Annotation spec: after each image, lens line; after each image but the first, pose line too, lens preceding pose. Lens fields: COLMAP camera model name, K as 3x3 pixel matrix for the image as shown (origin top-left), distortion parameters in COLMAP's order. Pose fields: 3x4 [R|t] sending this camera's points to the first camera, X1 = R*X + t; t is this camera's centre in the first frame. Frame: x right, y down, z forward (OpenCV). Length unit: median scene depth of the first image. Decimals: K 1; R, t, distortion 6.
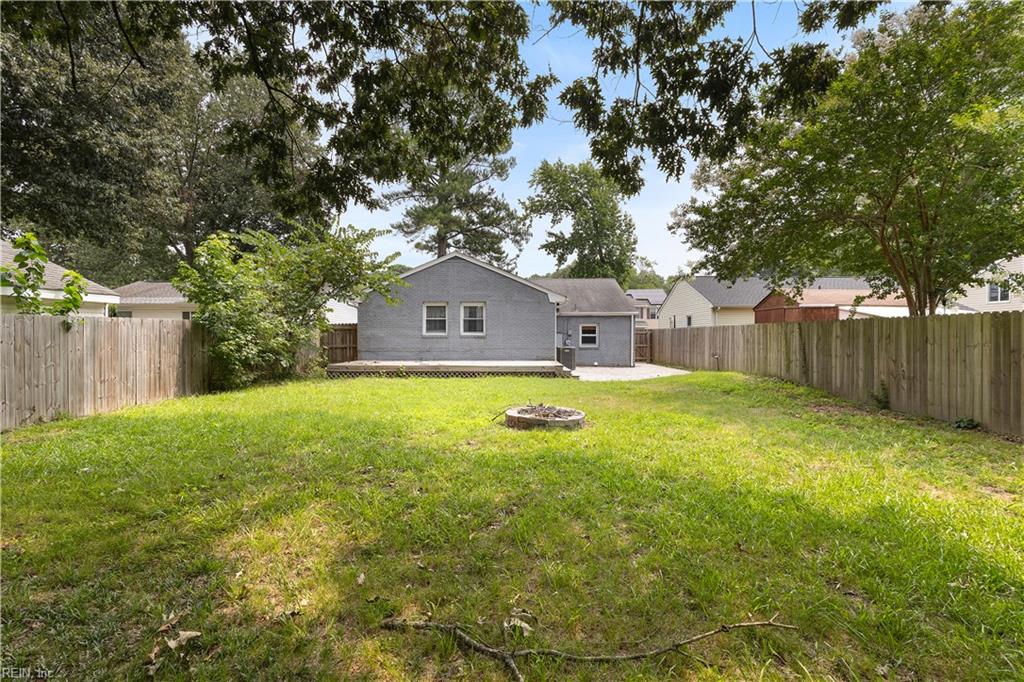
lens RADIAL K [[475.1, 0, 512.0], [0, 475.1, 341.0], [0, 0, 1]] dist [-0.003204, -0.000031]
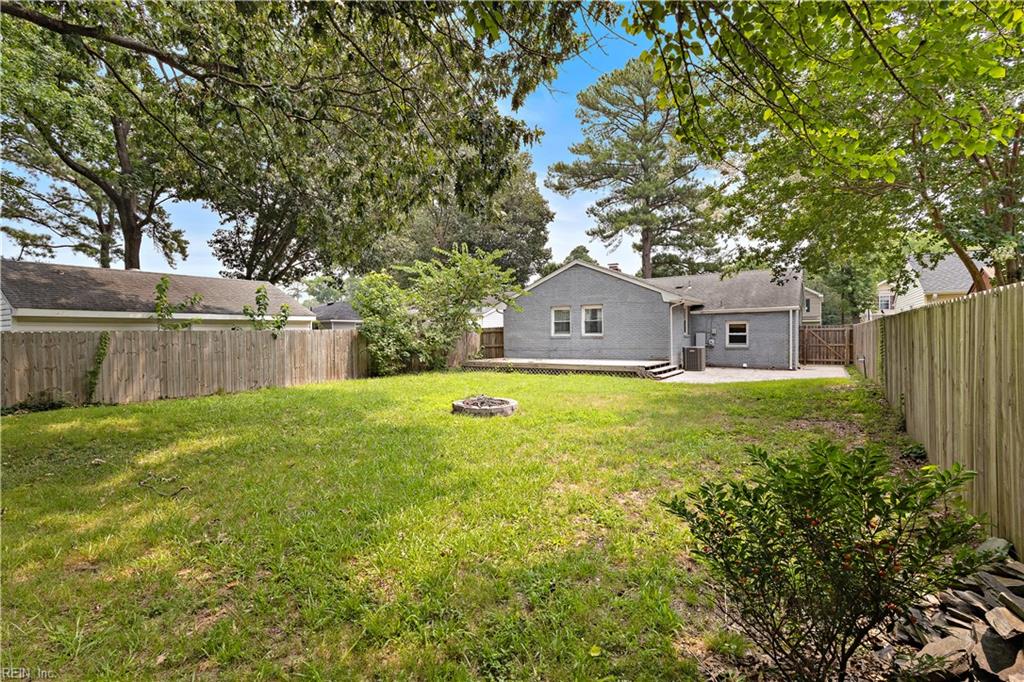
lens RADIAL K [[475.1, 0, 512.0], [0, 475.1, 341.0], [0, 0, 1]] dist [-0.003204, -0.000031]
pose [[0.837865, -0.004752, -0.545857, 0.354723], [0.007321, 0.999970, 0.002532, -0.004670], [0.545829, -0.006118, 0.837874, 0.003353]]
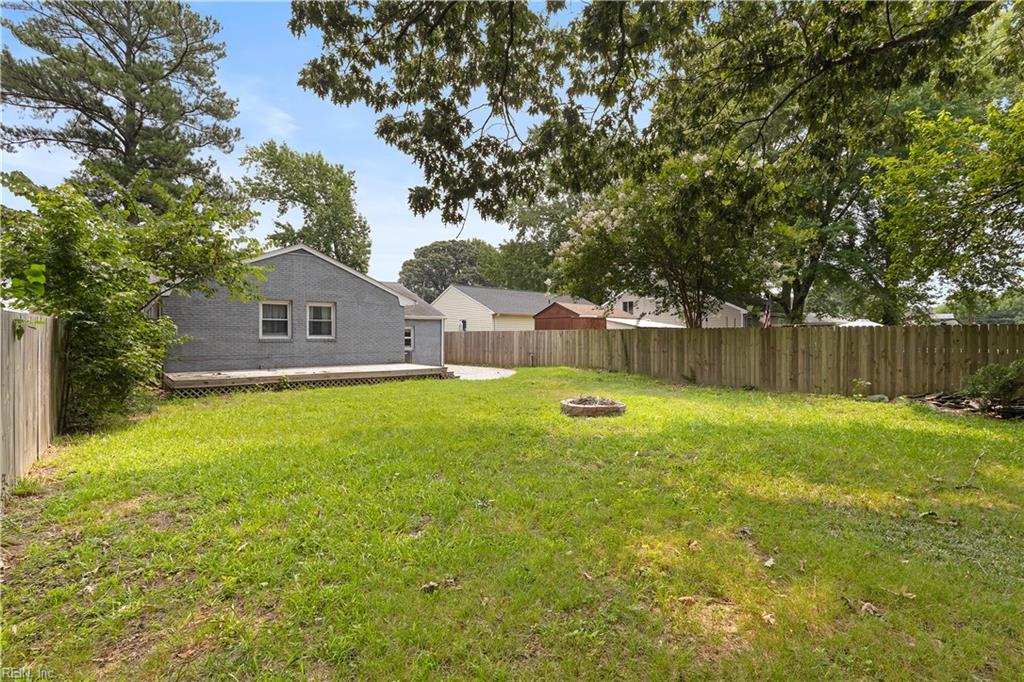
lens RADIAL K [[475.1, 0, 512.0], [0, 475.1, 341.0], [0, 0, 1]] dist [-0.003204, -0.000031]
pose [[0.766479, -0.007139, 0.642230, -0.387488], [0.008401, 0.999964, 0.001089, -0.005957], [-0.642215, 0.004561, 0.766511, 0.078361]]
